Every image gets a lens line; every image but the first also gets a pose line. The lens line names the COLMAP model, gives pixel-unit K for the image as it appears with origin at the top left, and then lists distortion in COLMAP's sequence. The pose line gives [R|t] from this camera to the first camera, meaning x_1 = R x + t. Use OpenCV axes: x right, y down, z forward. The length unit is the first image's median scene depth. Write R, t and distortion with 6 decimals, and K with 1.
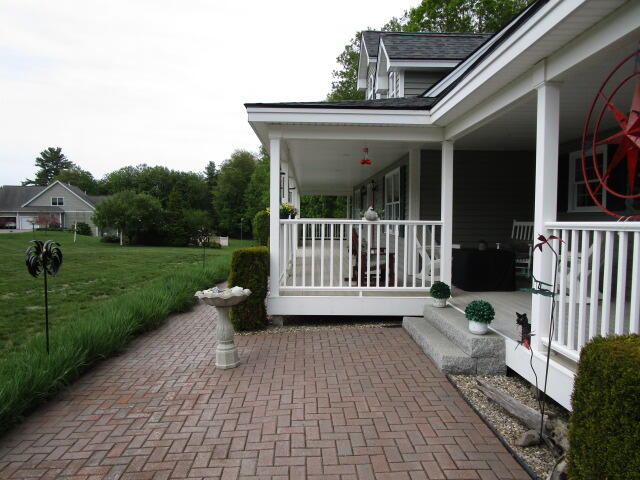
lens RADIAL K [[464.4, 0, 316.1], [0, 464.4, 240.4], [0, 0, 1]] dist [-0.016518, 0.003999]
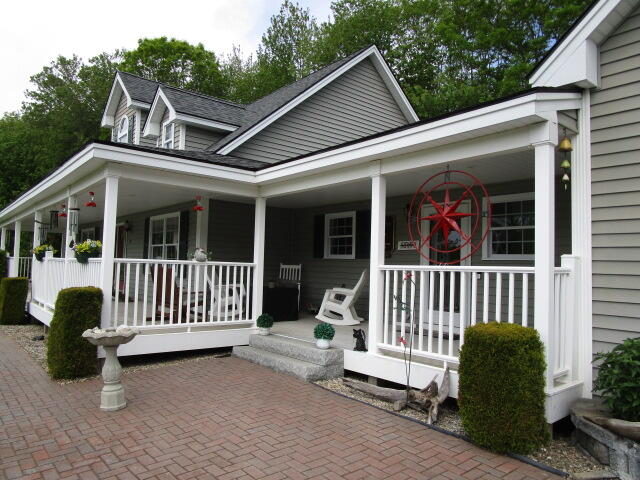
lens RADIAL K [[464.4, 0, 316.1], [0, 464.4, 240.4], [0, 0, 1]] dist [-0.016518, 0.003999]
pose [[0.784011, 0.050117, 0.618721, -0.369967], [0.006804, 0.995982, -0.089297, 0.008039], [-0.620710, 0.074219, 0.780519, -0.036579]]
